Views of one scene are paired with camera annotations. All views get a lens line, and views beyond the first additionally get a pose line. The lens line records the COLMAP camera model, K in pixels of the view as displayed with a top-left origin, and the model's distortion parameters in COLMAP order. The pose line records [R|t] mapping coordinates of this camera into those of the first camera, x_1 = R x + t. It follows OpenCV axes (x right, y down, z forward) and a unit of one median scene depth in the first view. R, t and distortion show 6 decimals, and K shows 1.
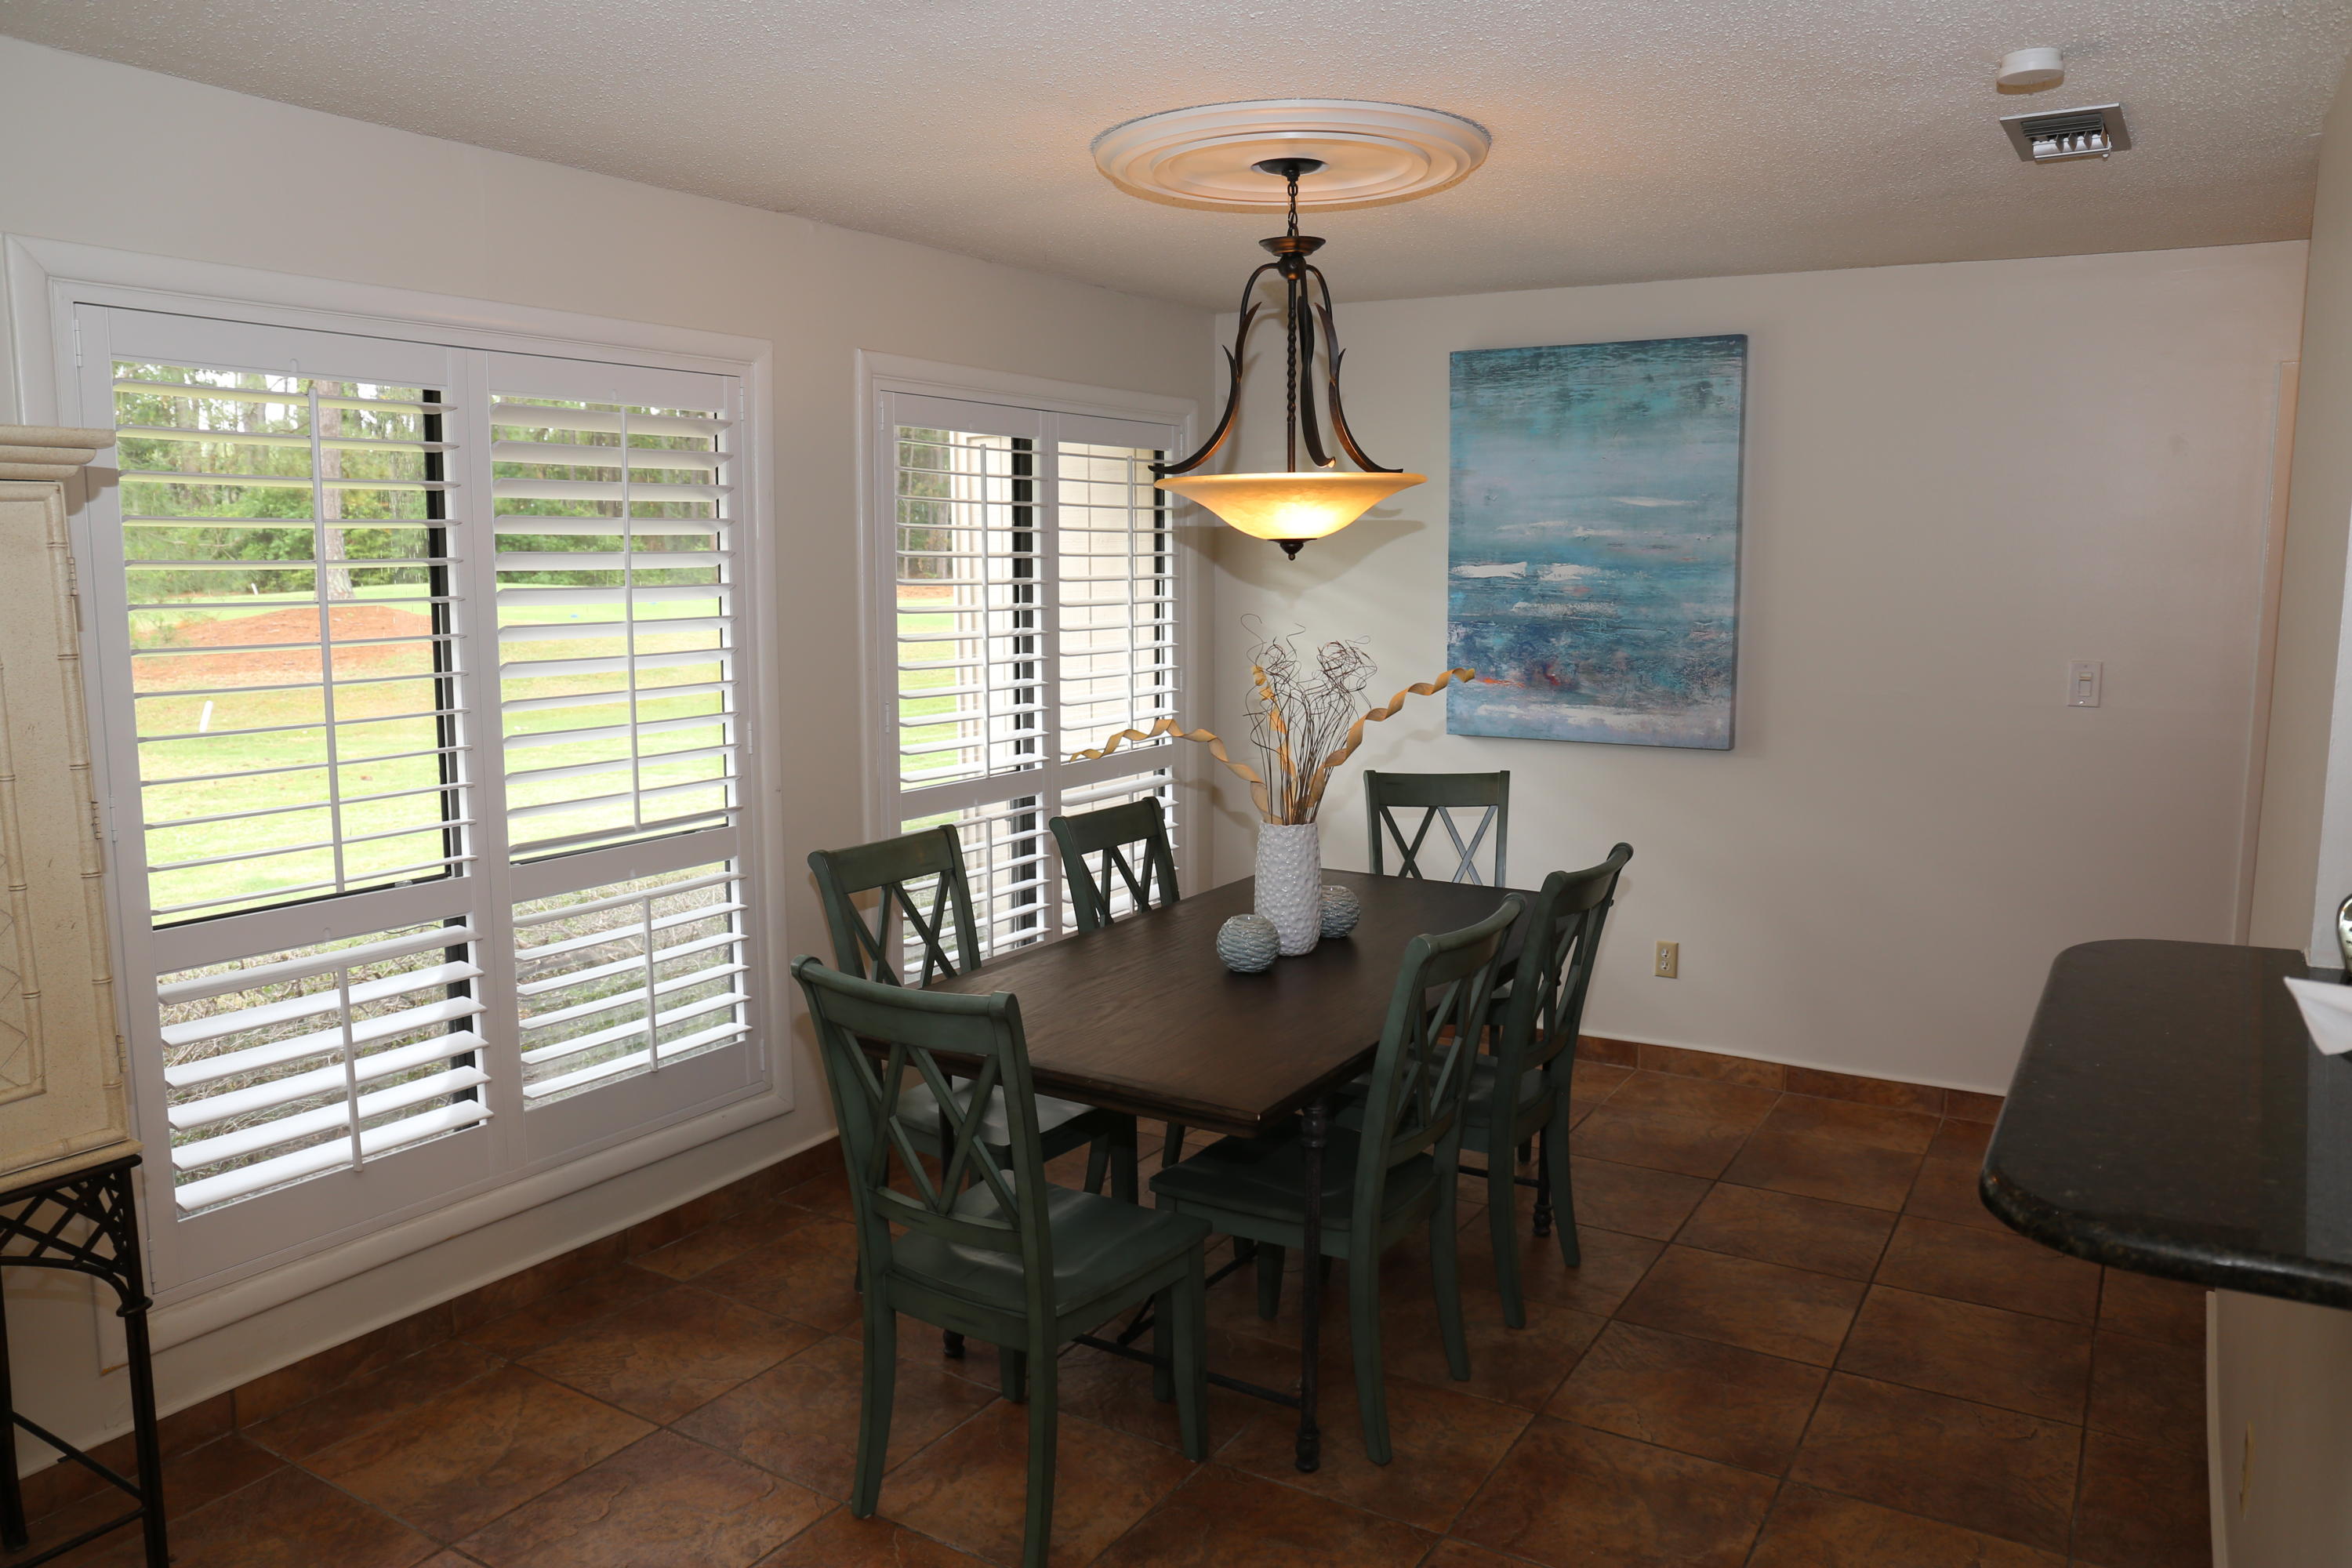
lens RADIAL K [[1664.0, 0, 1151.9], [0, 1664.0, 747.4], [0, 0, 1]] dist [-0.114133, 0.096658]
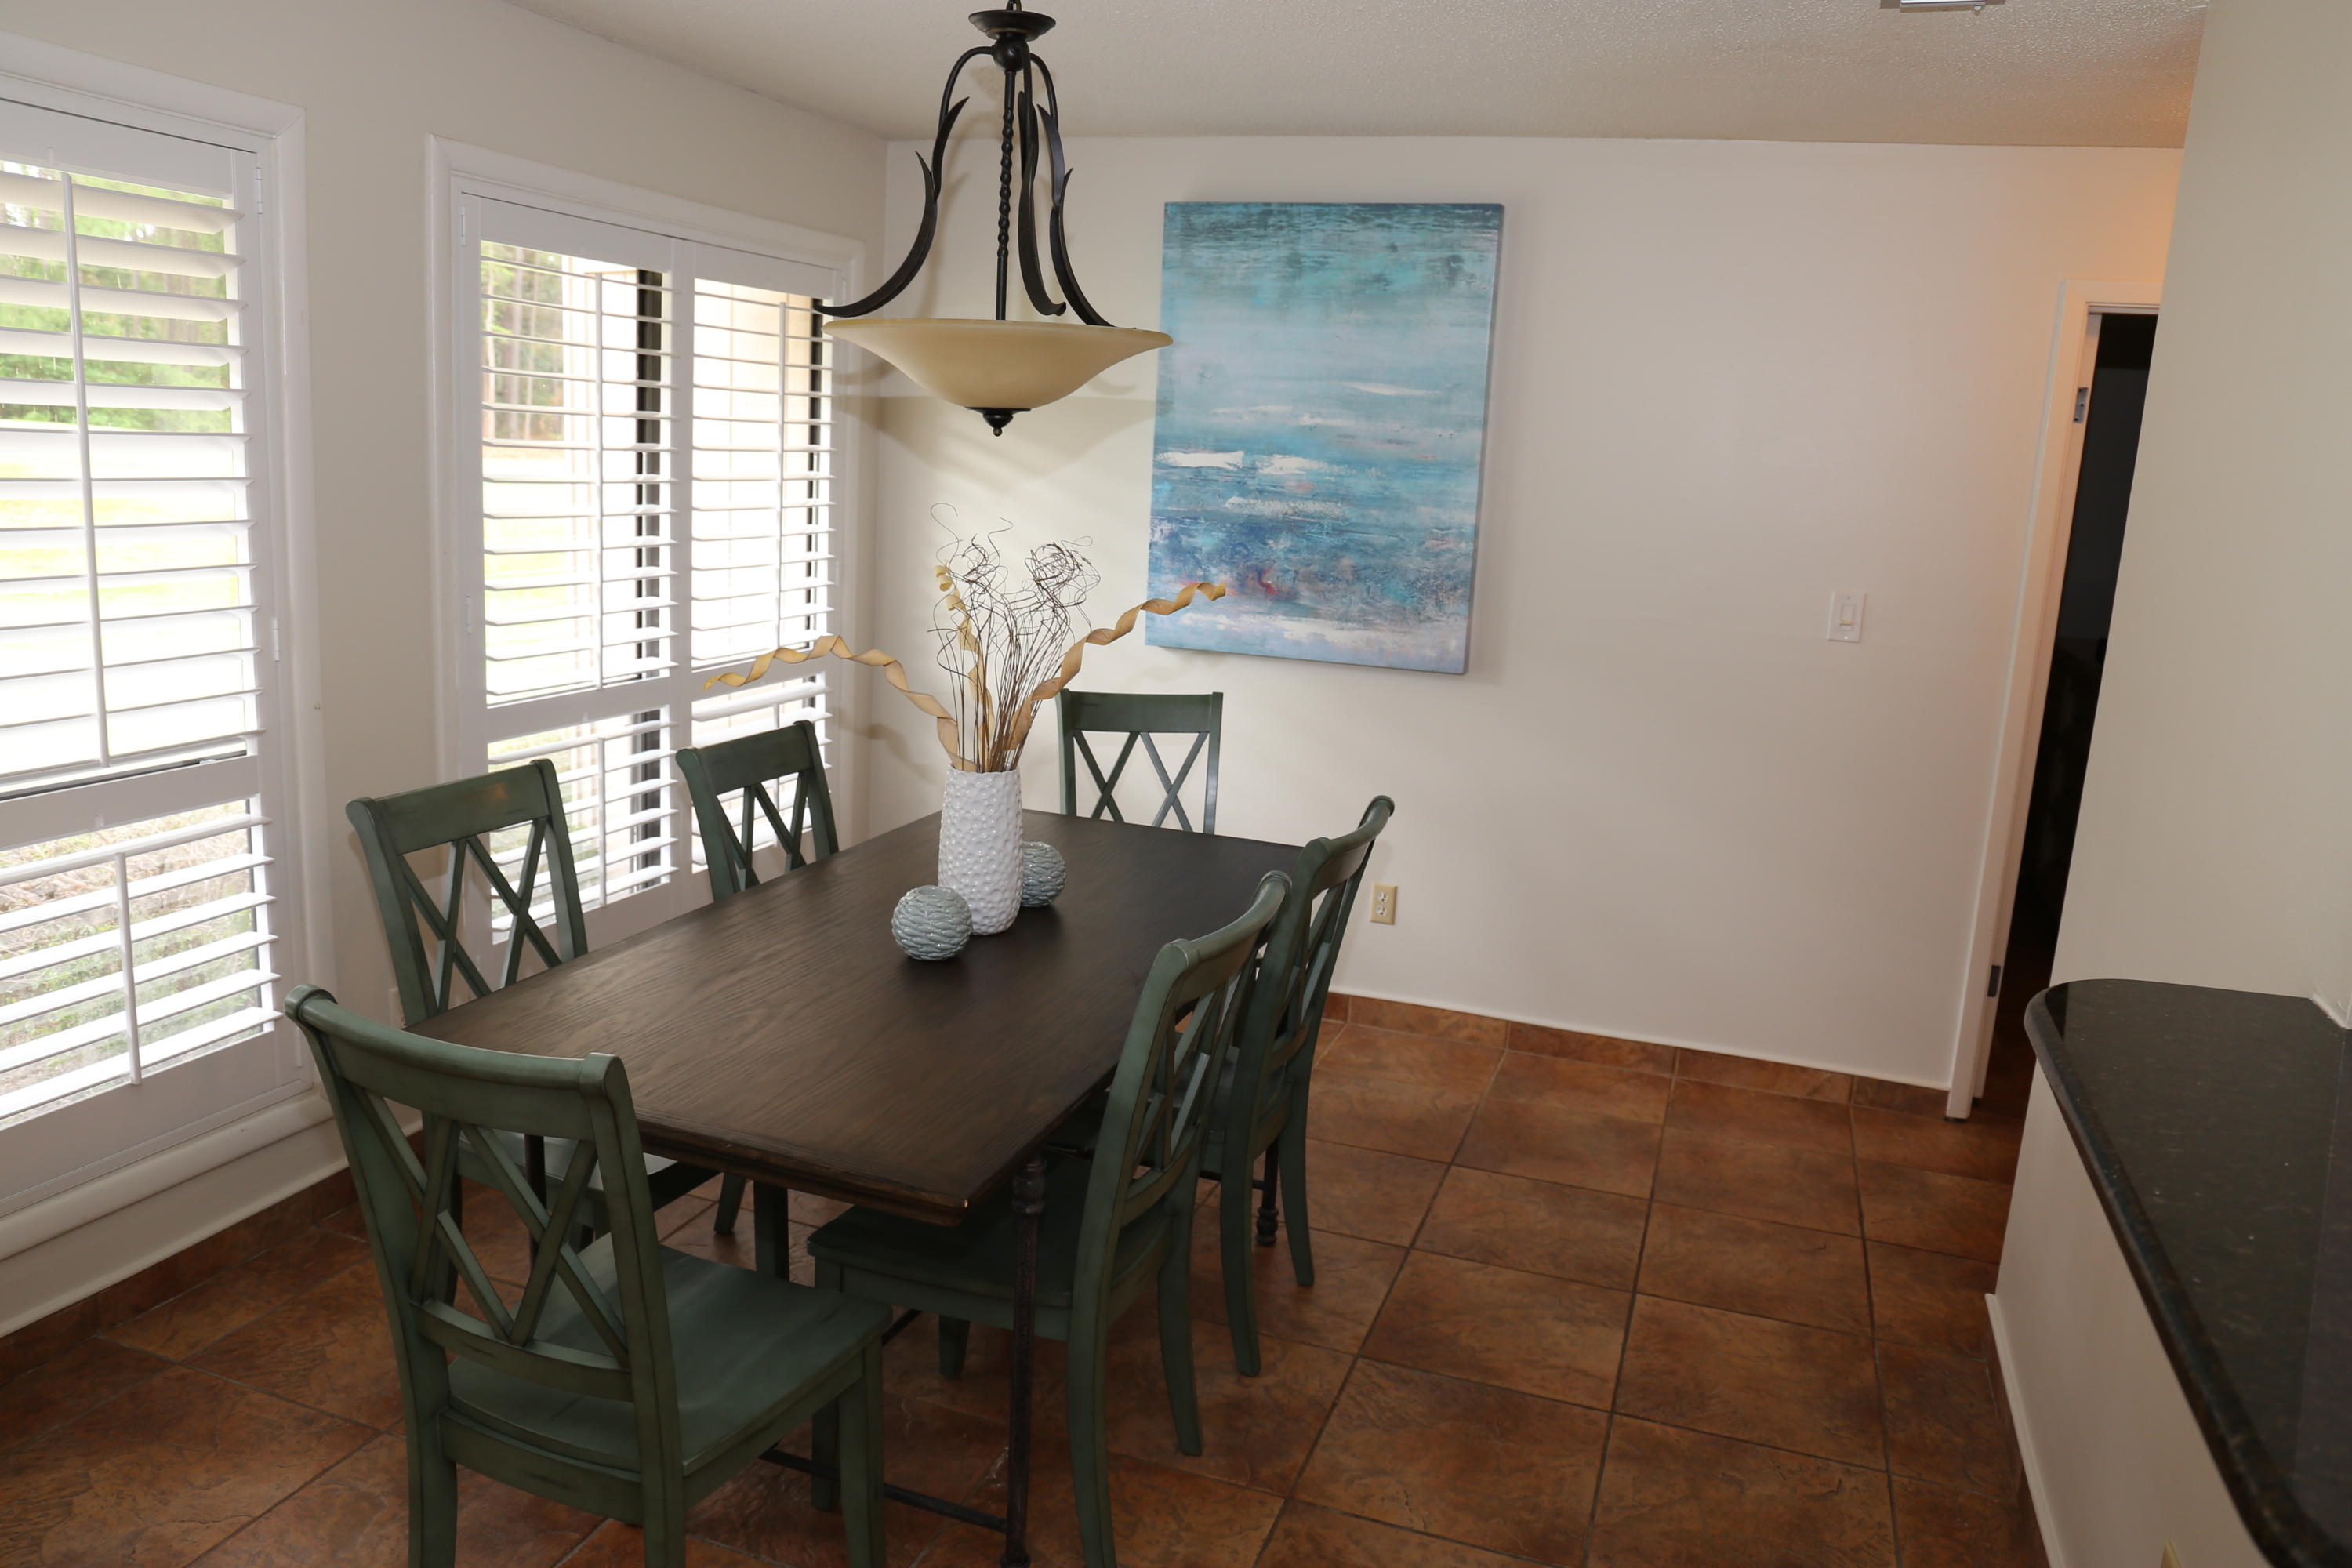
lens RADIAL K [[1664.0, 0, 1151.9], [0, 1664.0, 747.4], [0, 0, 1]] dist [-0.114133, 0.096658]
pose [[0.976485, 0.012177, 0.215242, -0.009186], [-0.027537, 0.997270, 0.068508, -0.018413], [-0.213821, -0.072824, 0.974155, 0.180237]]
